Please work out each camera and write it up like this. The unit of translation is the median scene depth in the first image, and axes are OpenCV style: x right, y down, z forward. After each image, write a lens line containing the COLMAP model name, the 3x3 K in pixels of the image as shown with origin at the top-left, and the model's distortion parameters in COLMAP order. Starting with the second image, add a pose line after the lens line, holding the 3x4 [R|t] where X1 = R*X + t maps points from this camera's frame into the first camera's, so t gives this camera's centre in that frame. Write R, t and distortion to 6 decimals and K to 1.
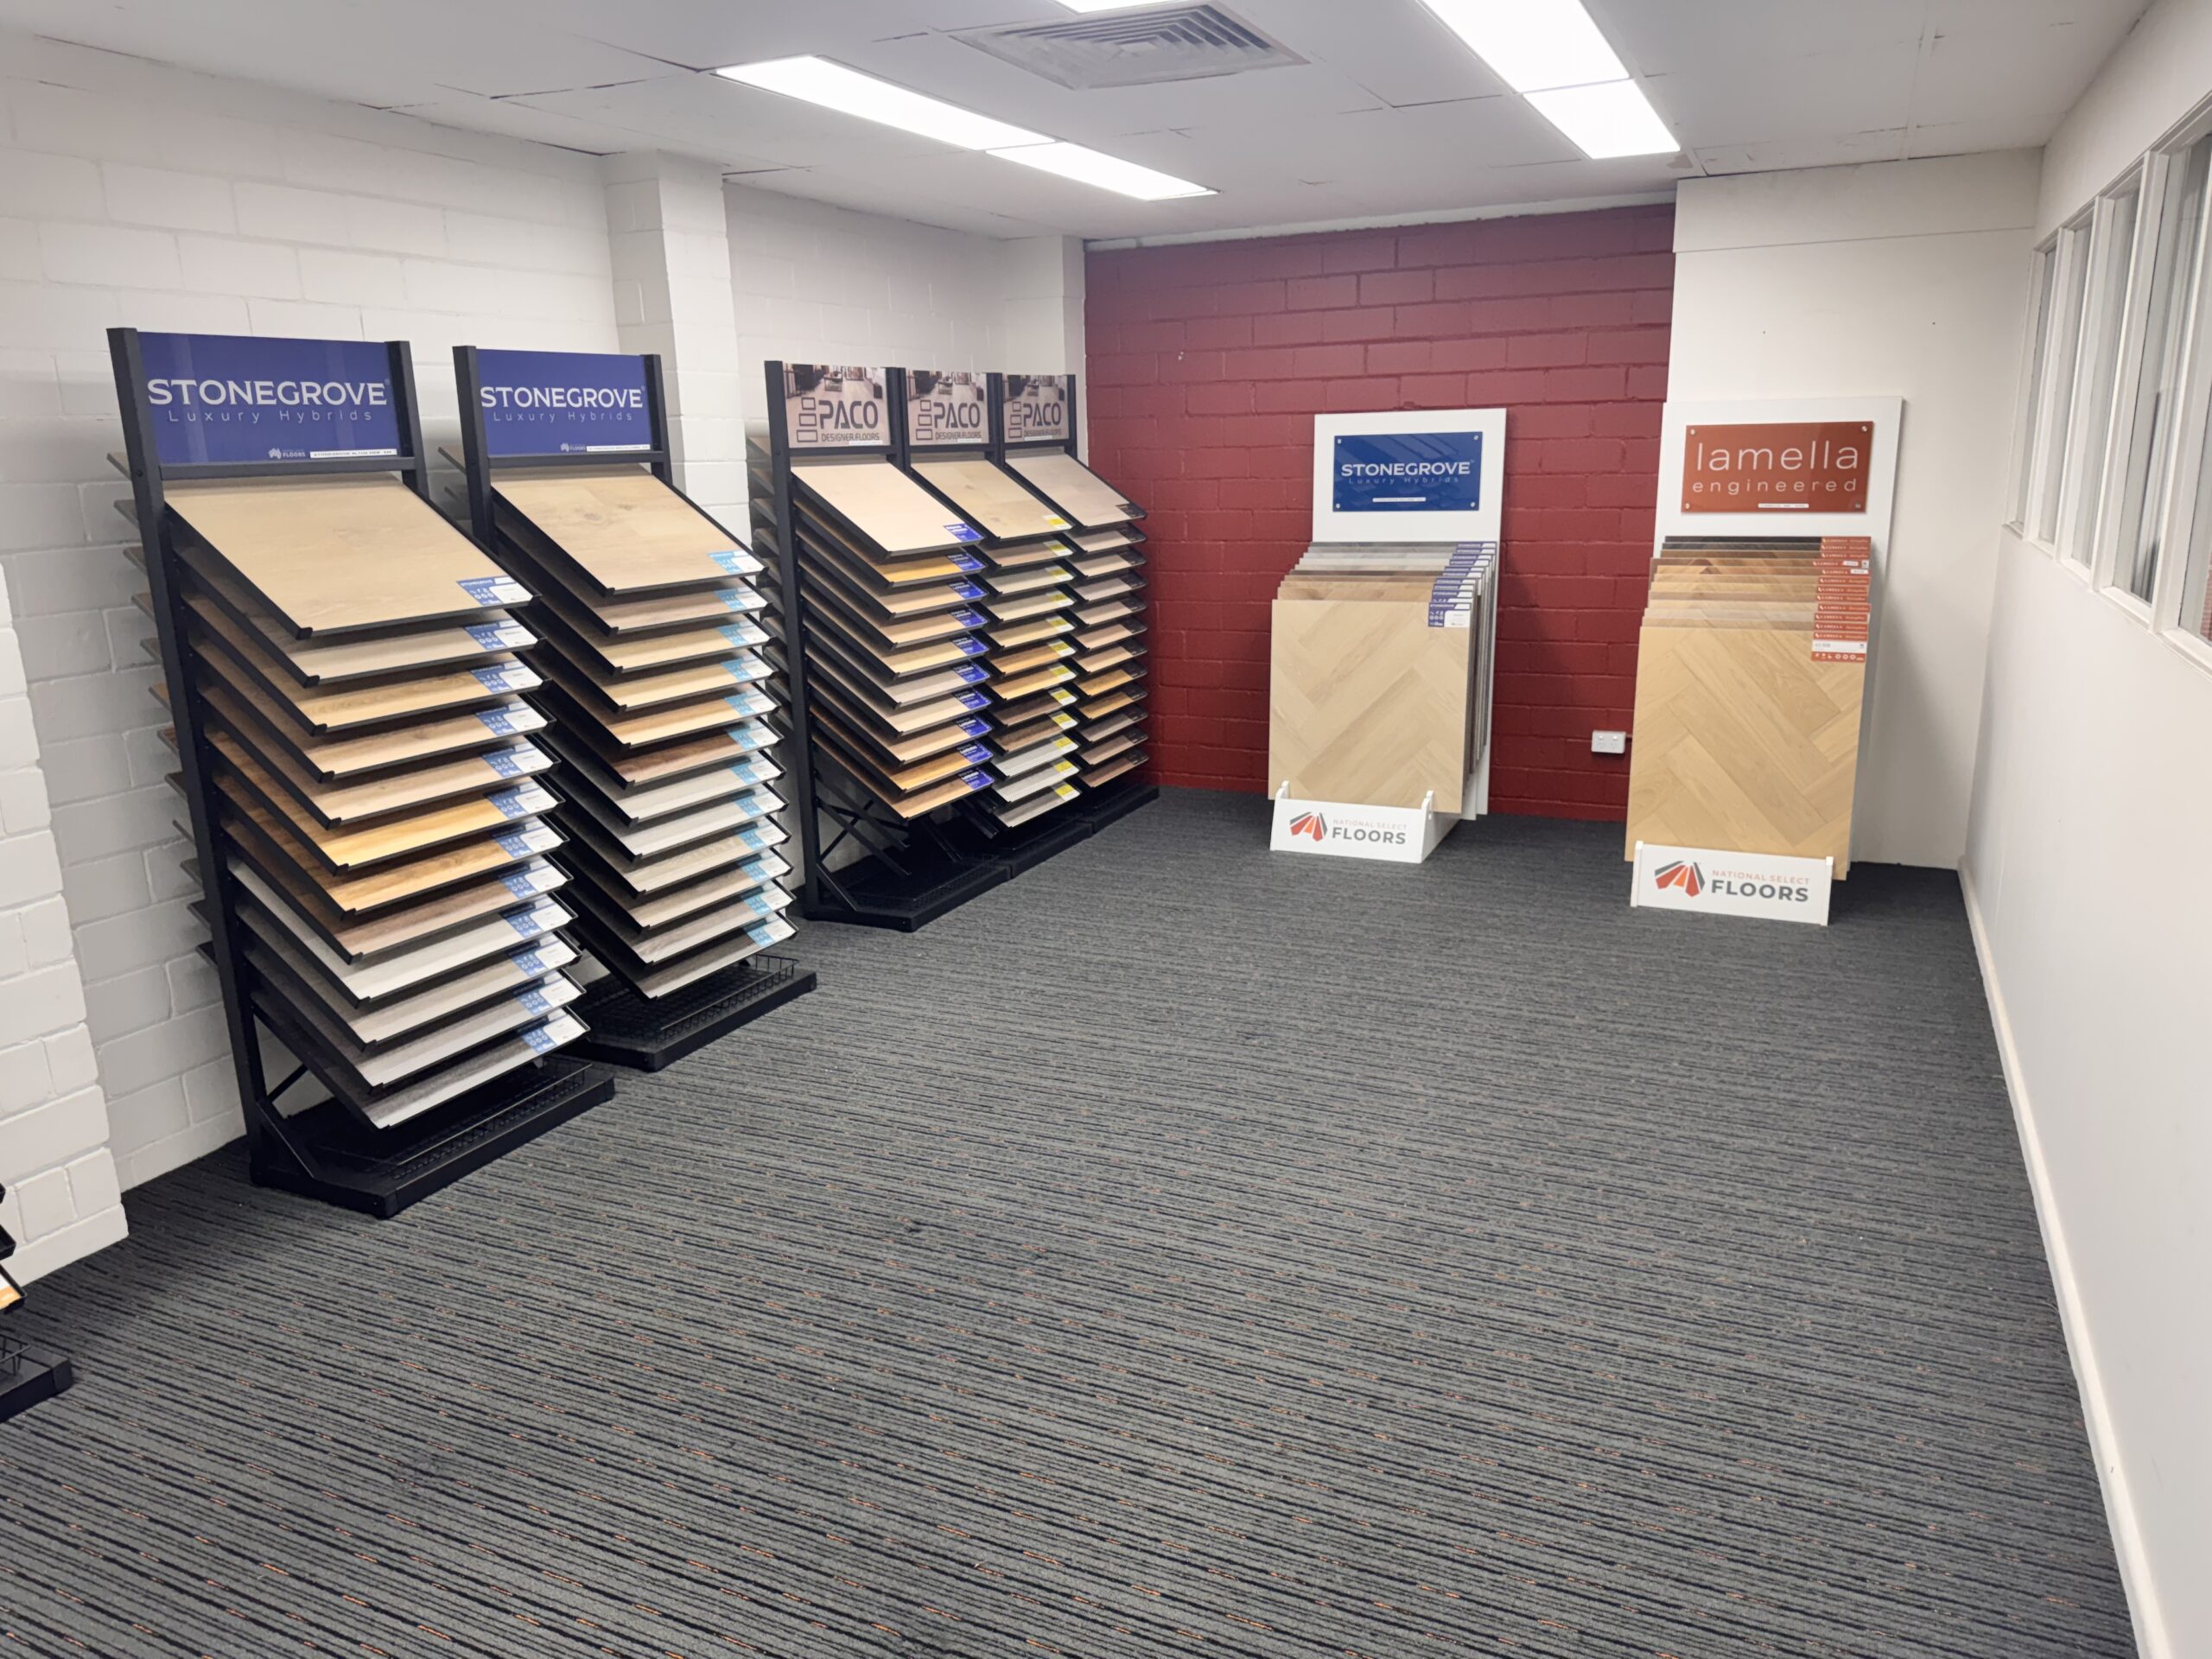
lens RADIAL K [[1557.8, 0, 1094.2], [0, 1557.8, 822.1], [0, 0, 1]] dist [-0.000352, -0.001897]
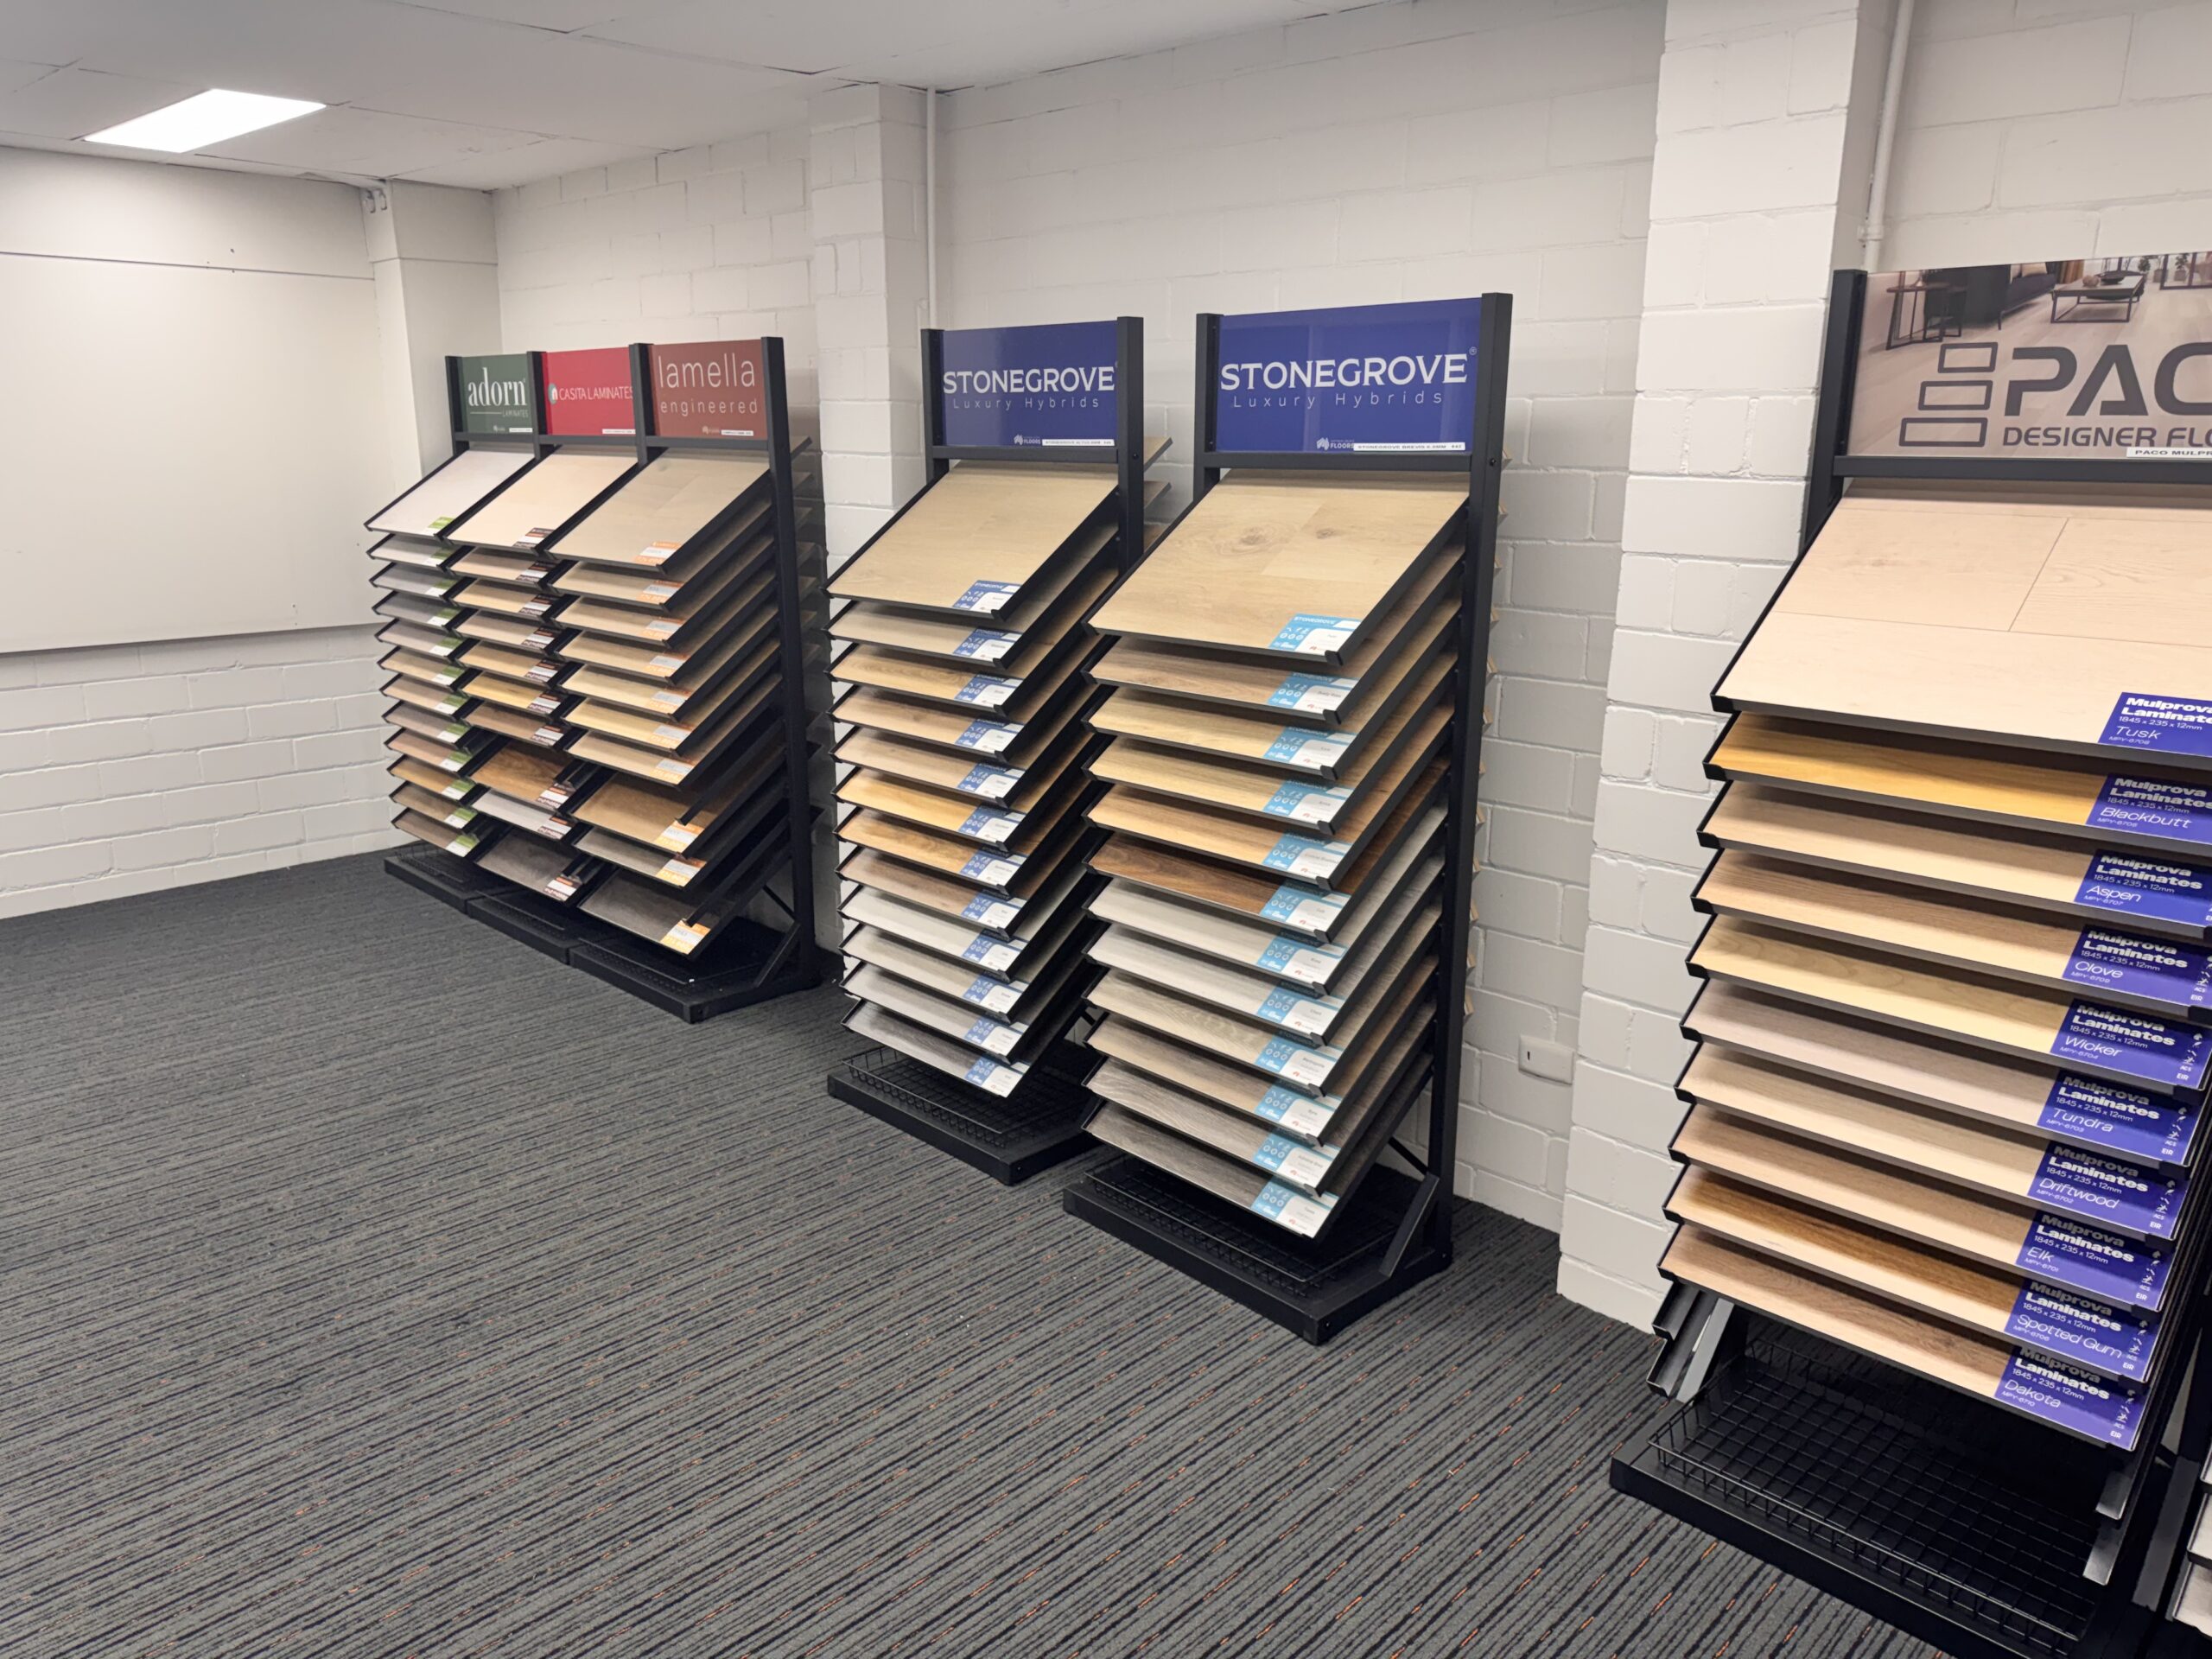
lens RADIAL K [[1585.3, 0, 1106.0], [0, 1585.3, 829.5], [0, 0, 1]] dist [0.147655, -0.189536]
pose [[-0.344881, 0.245667, -0.905928, 0.433479], [-0.226665, 0.914783, 0.334359, -0.318810], [0.910868, 0.320656, -0.259807, 1.221419]]
